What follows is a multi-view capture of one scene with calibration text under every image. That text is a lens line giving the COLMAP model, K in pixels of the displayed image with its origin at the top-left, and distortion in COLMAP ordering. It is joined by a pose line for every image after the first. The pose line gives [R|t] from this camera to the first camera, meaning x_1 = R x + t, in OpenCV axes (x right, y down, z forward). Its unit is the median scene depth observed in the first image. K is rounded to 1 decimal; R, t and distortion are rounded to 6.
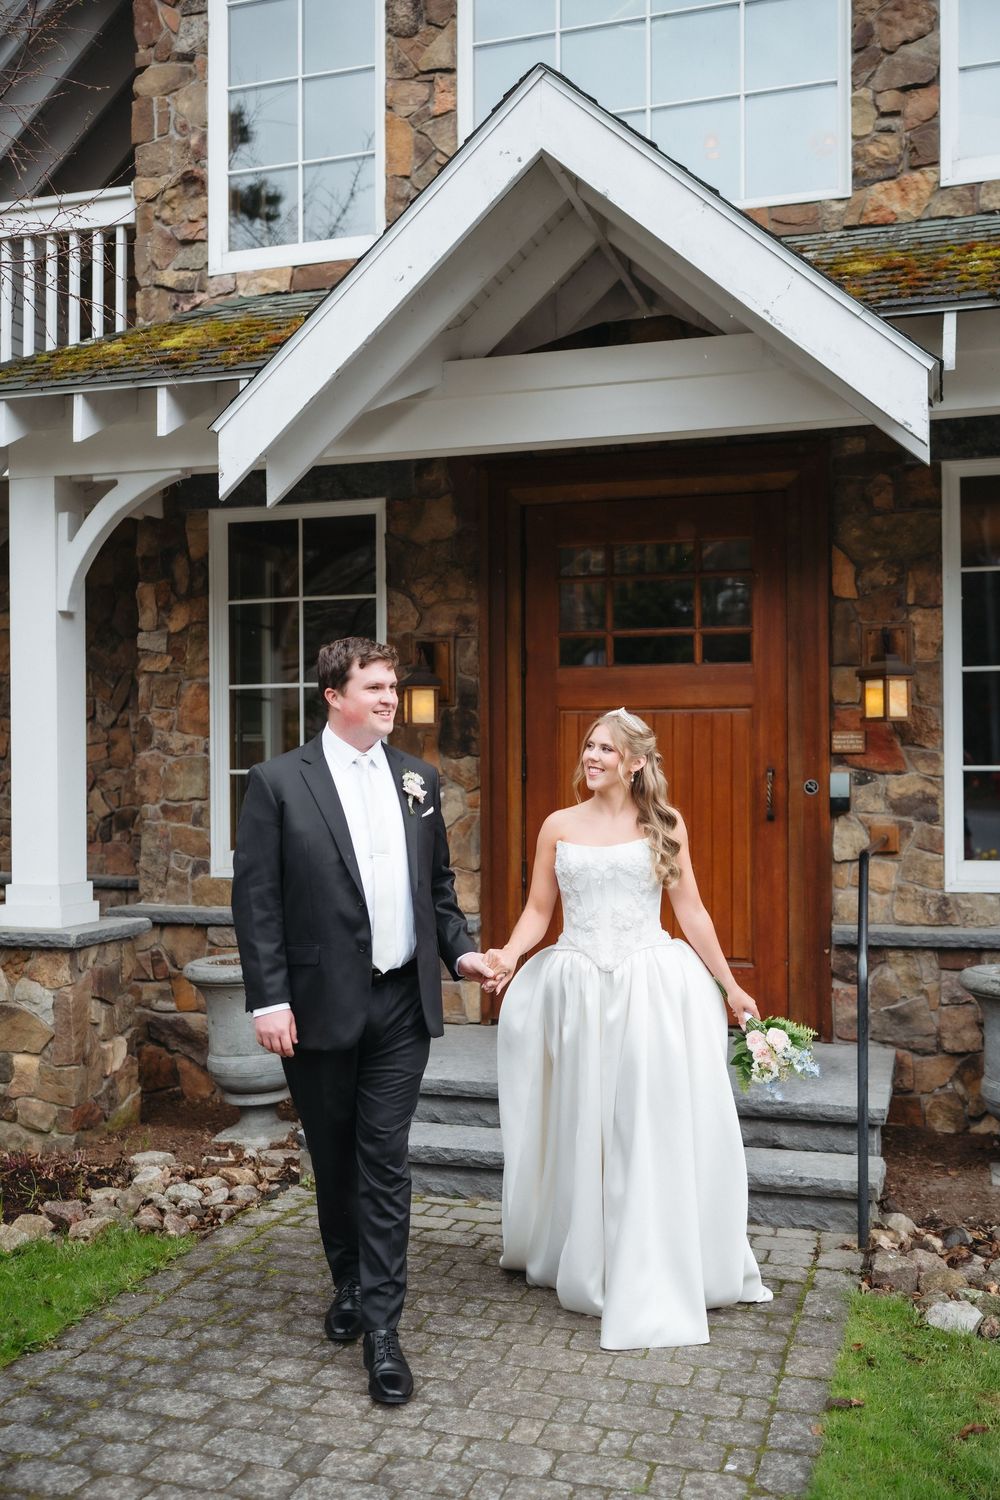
lens RADIAL K [[1437.5, 0, 500.0], [0, 1437.5, 750.0], [0, 0, 1]] dist [0.000535, 0.025486]
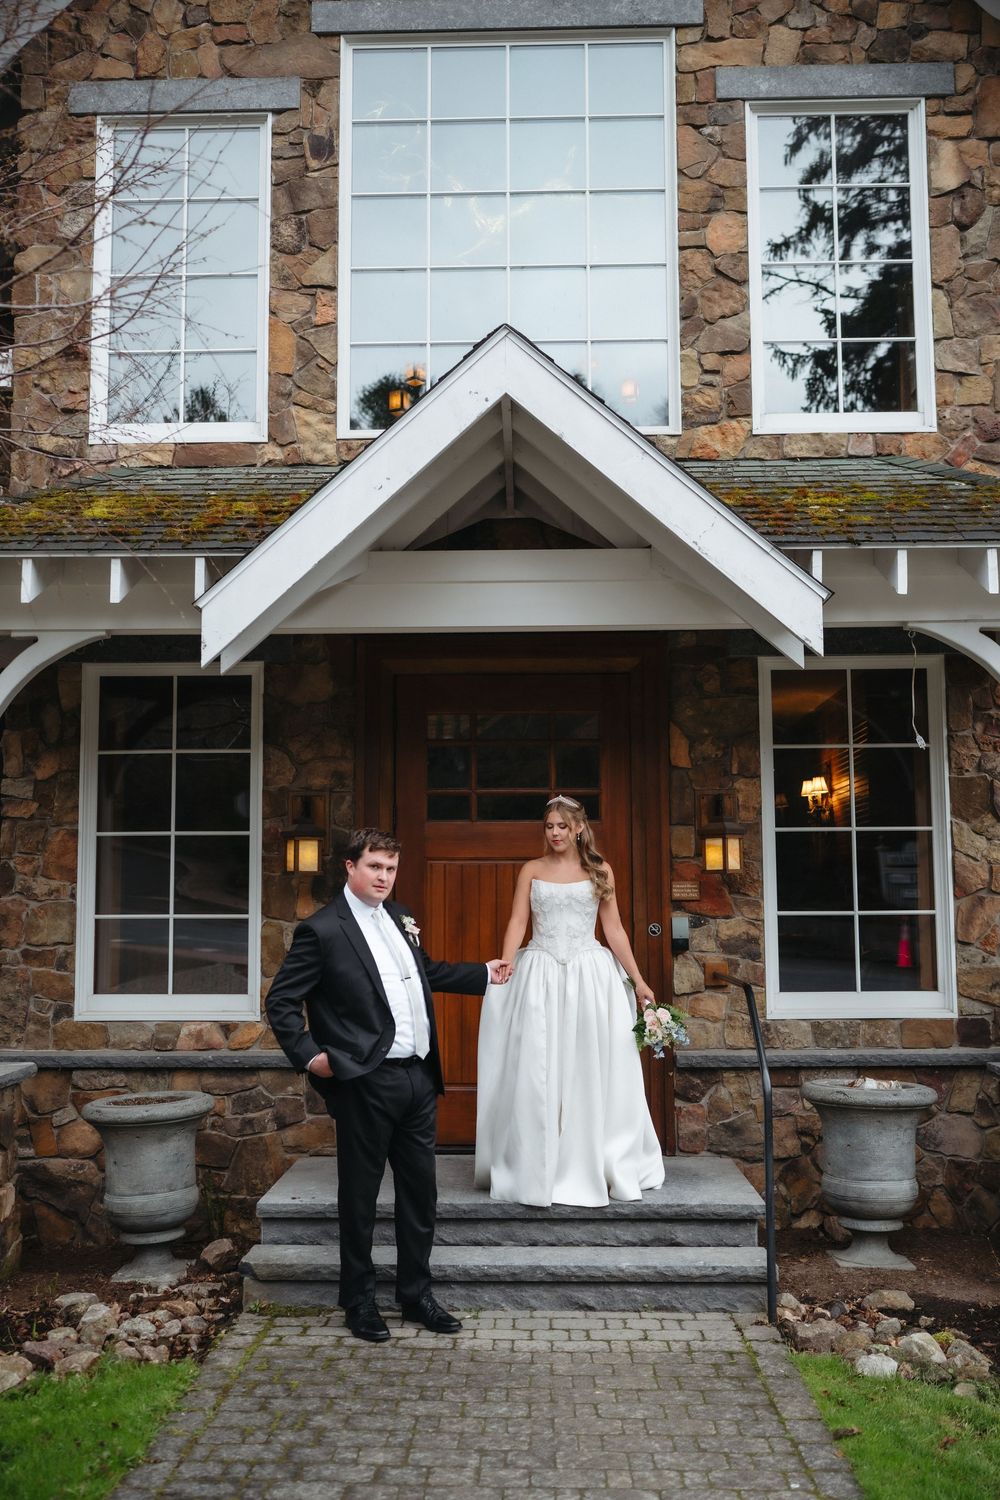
lens RADIAL K [[1458.3, 0, 488.0], [0, 1458.3, 745.6], [0, 0, 1]] dist [0.001087, 0.019141]
pose [[0.962559, 0.030140, 0.269390, -0.234329], [-0.003684, 0.995162, -0.098176, -0.005912], [-0.271045, 0.093508, 0.958014, -0.099591]]
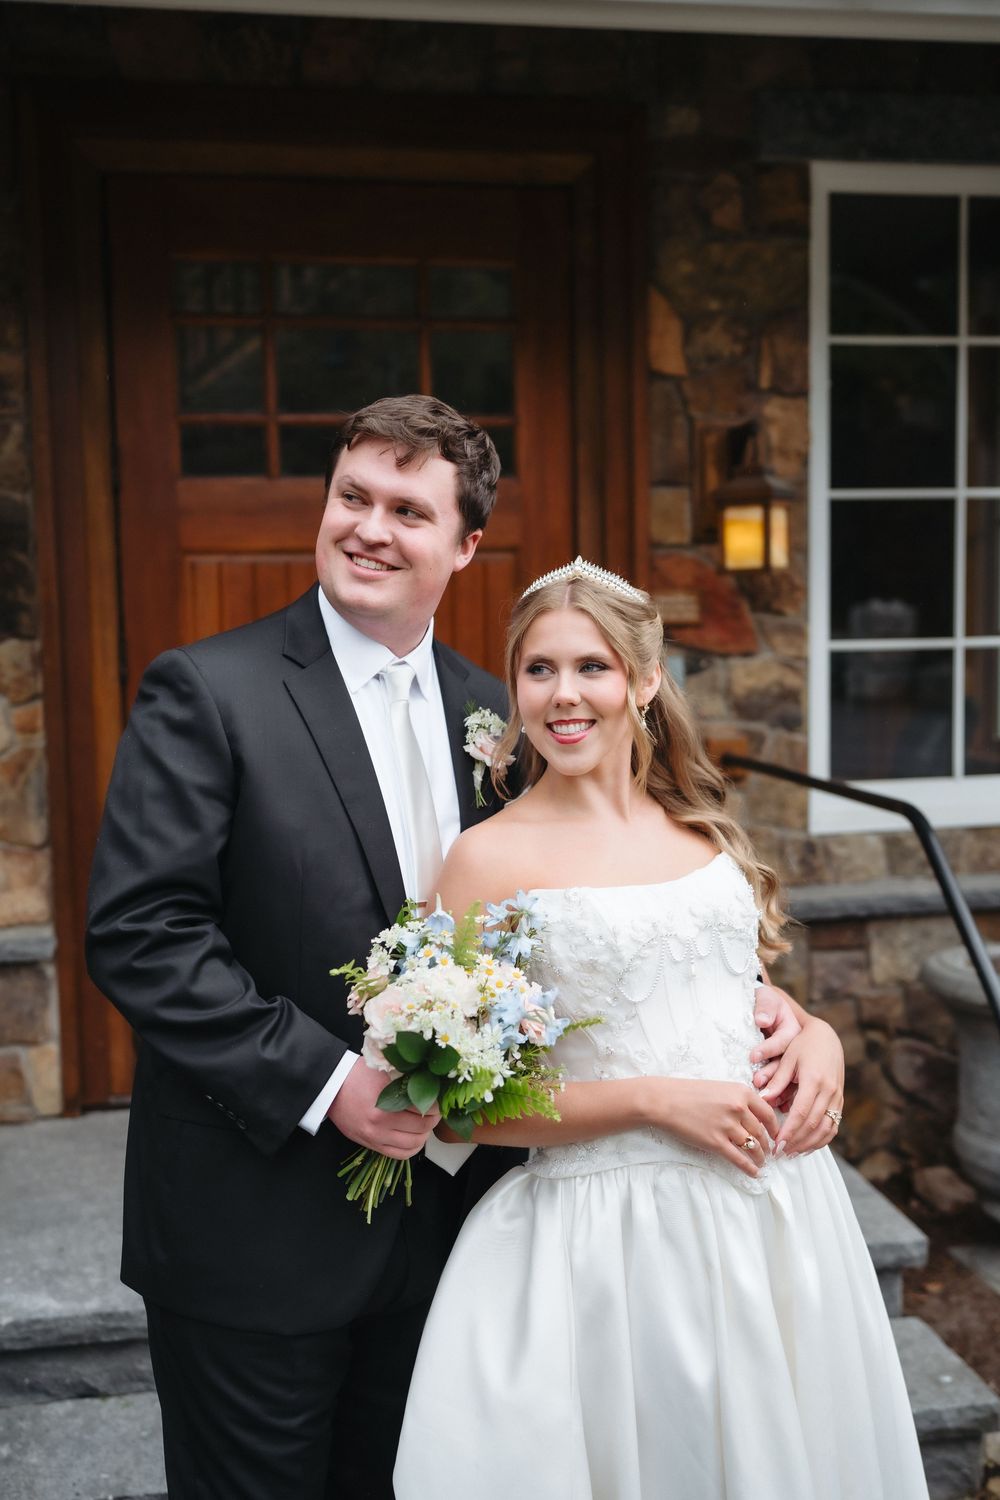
lens RADIAL K [[1458.3, 0, 488.0], [0, 1458.3, 745.6], [0, 0, 1]] dist [0.001087, 0.019141]
pose [[0.894341, -0.050240, 0.444557, -0.118434], [0.010406, 0.995742, 0.091596, -0.004691], [-0.447266, -0.077292, 0.891055, 0.464810]]
